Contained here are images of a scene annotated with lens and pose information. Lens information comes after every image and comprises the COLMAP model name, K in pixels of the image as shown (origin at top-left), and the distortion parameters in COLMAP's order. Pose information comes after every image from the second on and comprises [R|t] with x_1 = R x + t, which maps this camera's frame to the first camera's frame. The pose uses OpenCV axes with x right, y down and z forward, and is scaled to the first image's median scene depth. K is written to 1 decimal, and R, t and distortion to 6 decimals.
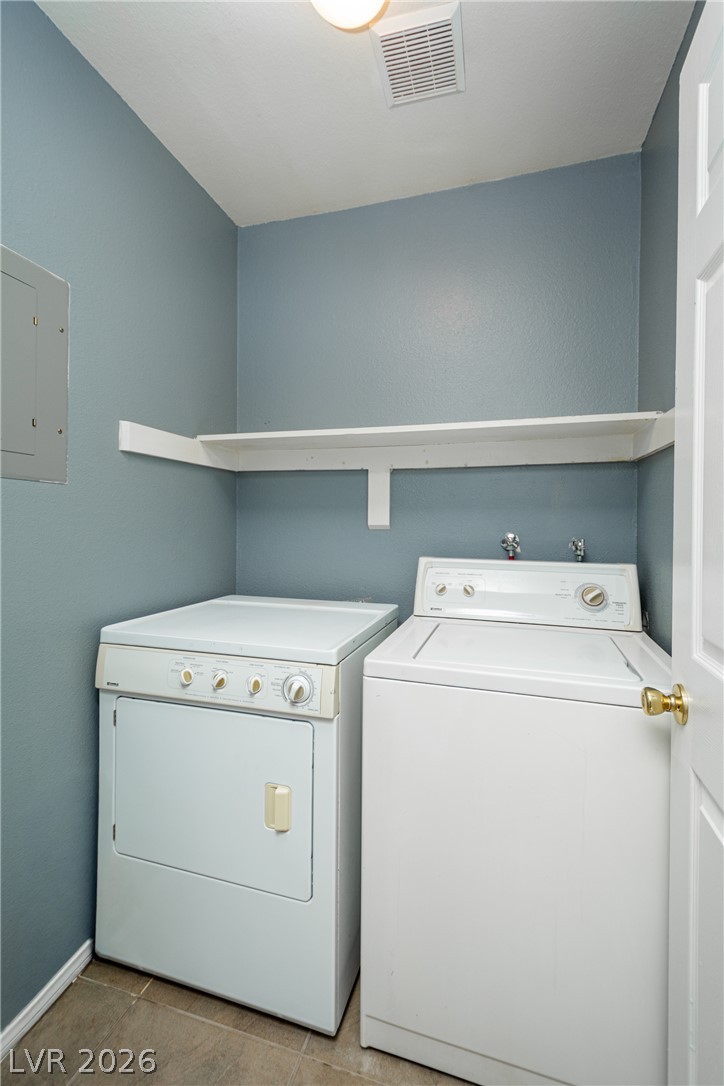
lens RADIAL K [[485.0, 0, 377.8], [0, 485.0, 516.1], [0, 0, 1]] dist [0.013198, -0.006777]
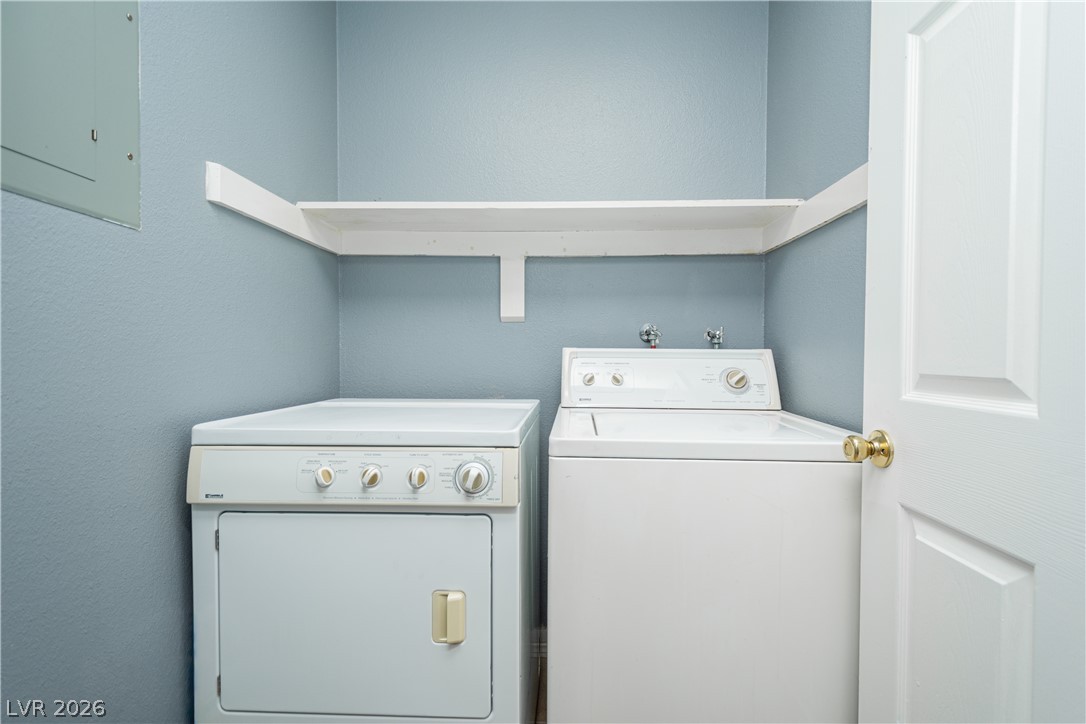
lens RADIAL K [[485.0, 0, 550.3], [0, 485.0, 364.0], [0, 0, 1]] dist [0.013198, -0.006777]
pose [[0.966102, -0.008985, 0.258003, -0.206981], [0.004419, 0.999823, 0.018272, 0.112986], [-0.258122, -0.016513, 0.965971, 0.108929]]
